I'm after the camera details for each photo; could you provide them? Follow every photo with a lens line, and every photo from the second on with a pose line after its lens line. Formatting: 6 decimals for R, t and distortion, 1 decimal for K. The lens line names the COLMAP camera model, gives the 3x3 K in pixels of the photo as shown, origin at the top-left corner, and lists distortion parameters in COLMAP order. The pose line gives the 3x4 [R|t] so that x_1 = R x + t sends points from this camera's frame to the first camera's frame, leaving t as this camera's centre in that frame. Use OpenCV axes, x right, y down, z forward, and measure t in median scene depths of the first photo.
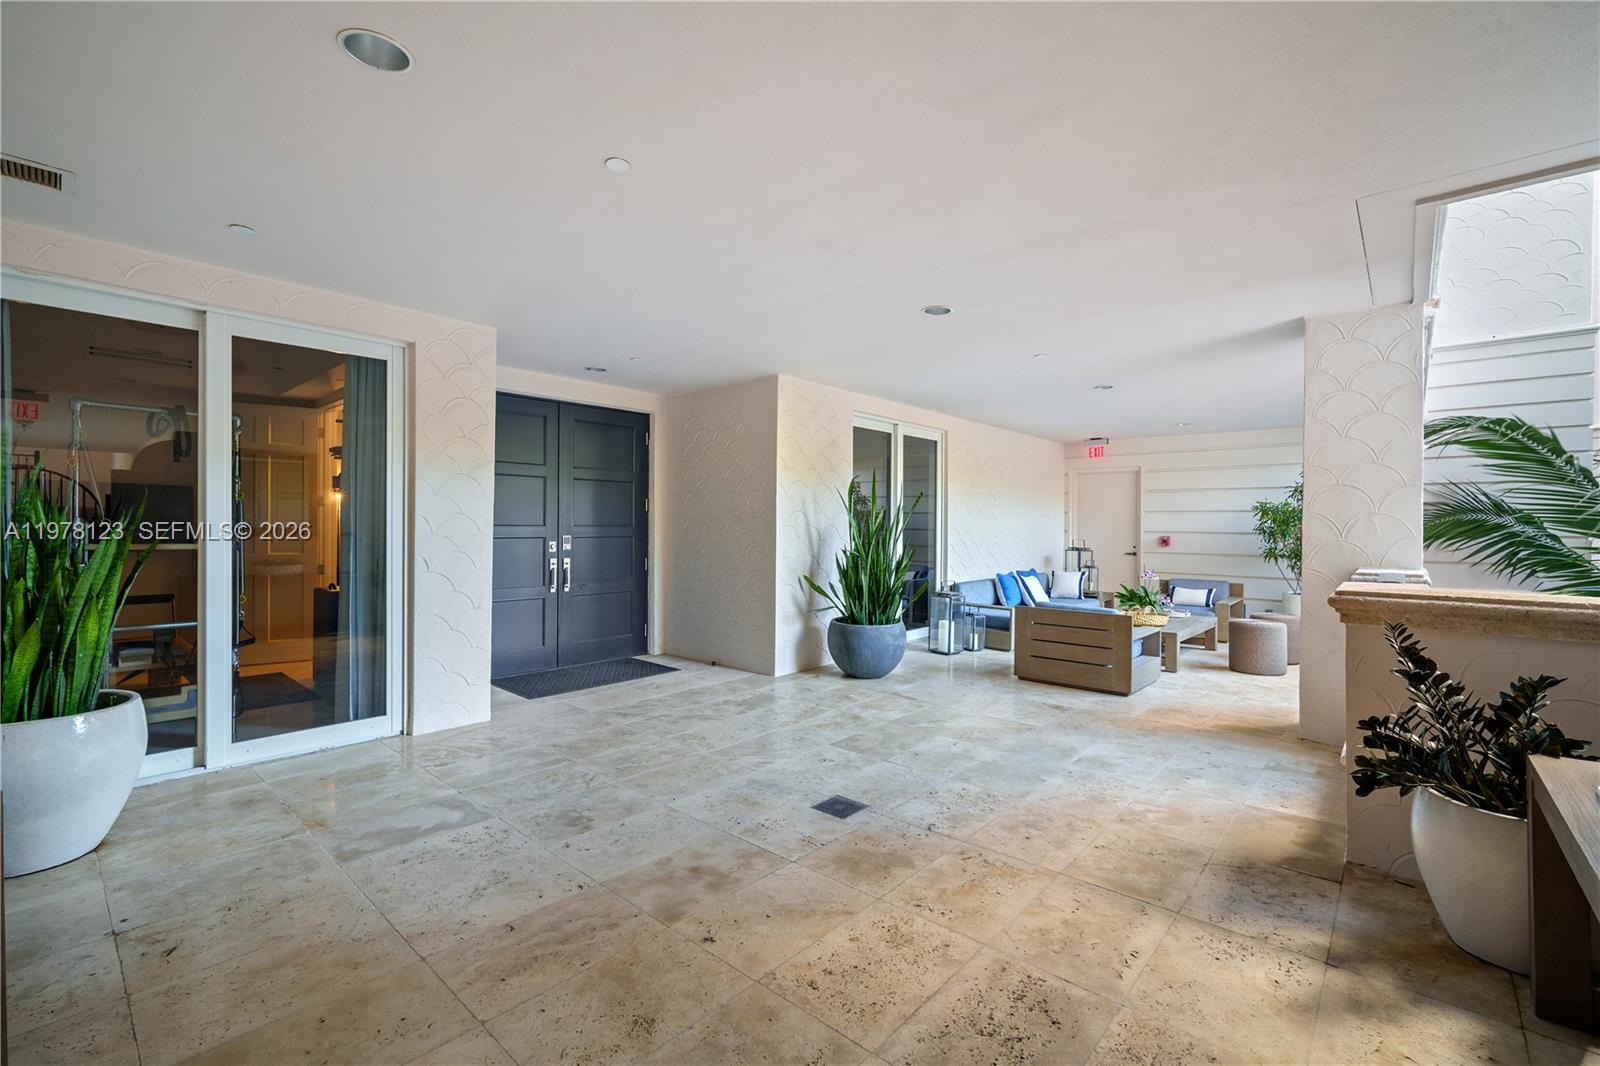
lens RADIAL K [[704.9, 0, 803.3], [0, 704.9, 533.0], [0, 0, 1]] dist [0.001034, 0.000533]
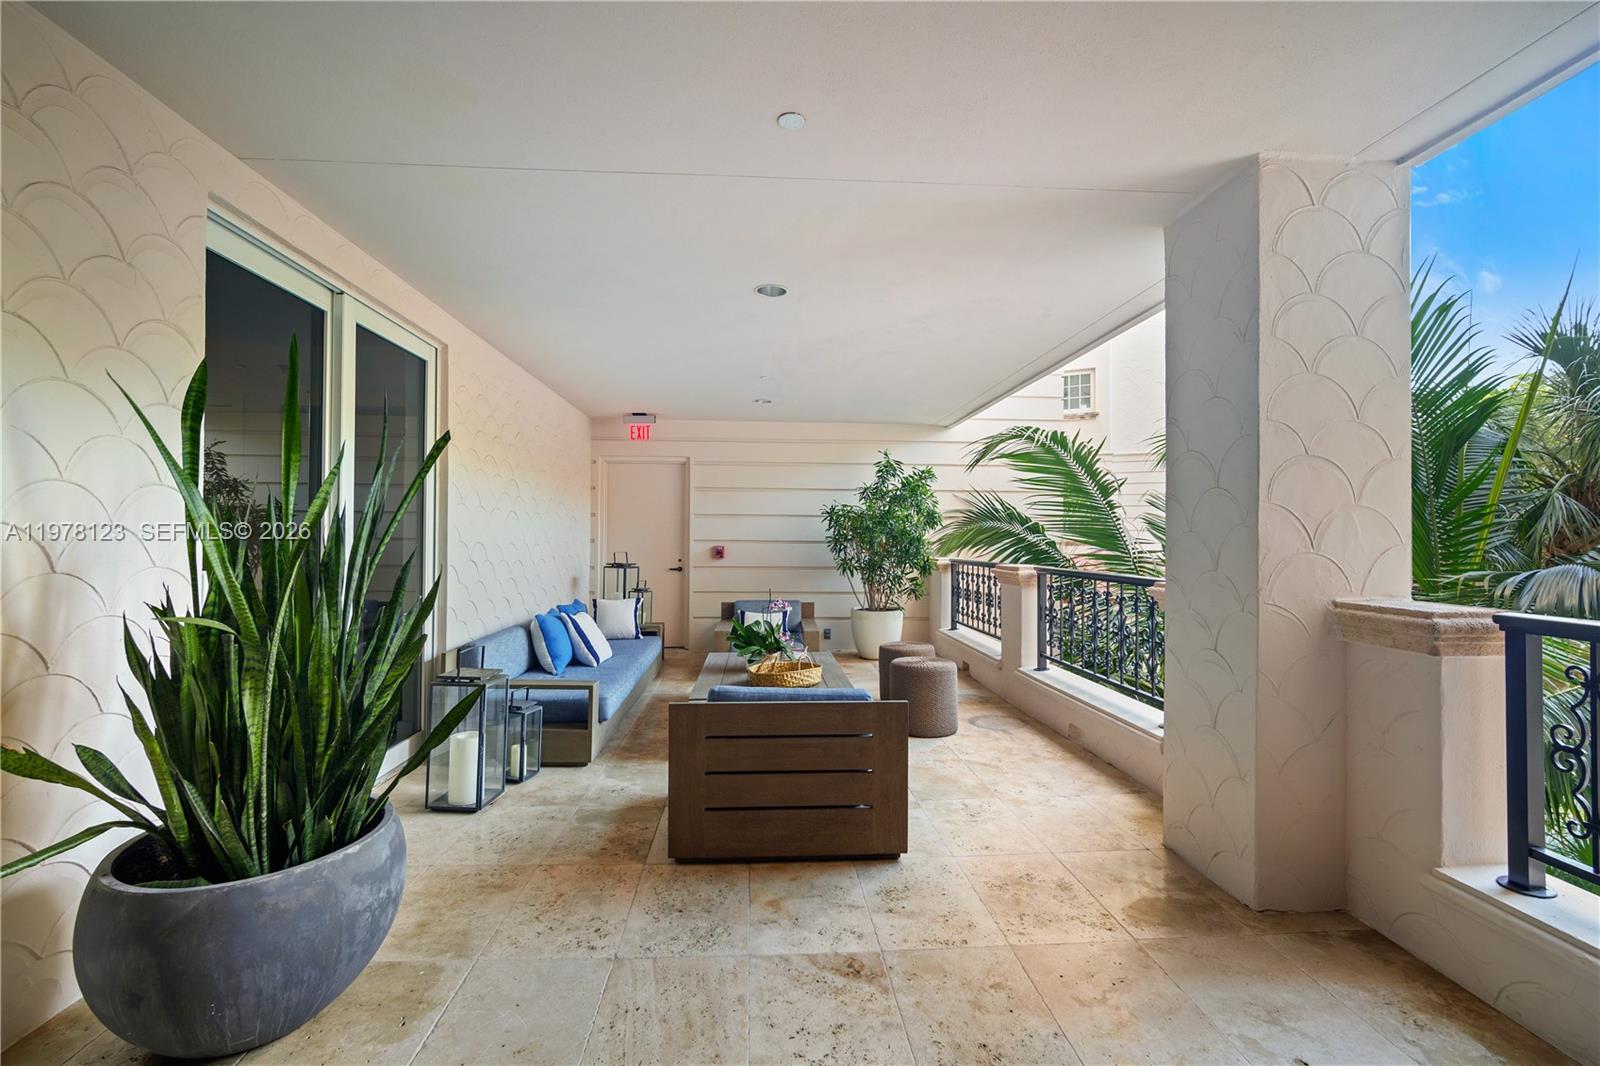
lens RADIAL K [[704.9, 0, 803.3], [0, 704.9, 533.0], [0, 0, 1]] dist [0.001034, 0.000533]
pose [[0.717293, 0.002714, 0.696767, 0.036864], [0.007104, 0.999912, -0.011207, -0.000867], [-0.696736, 0.012988, 0.717210, 0.500593]]
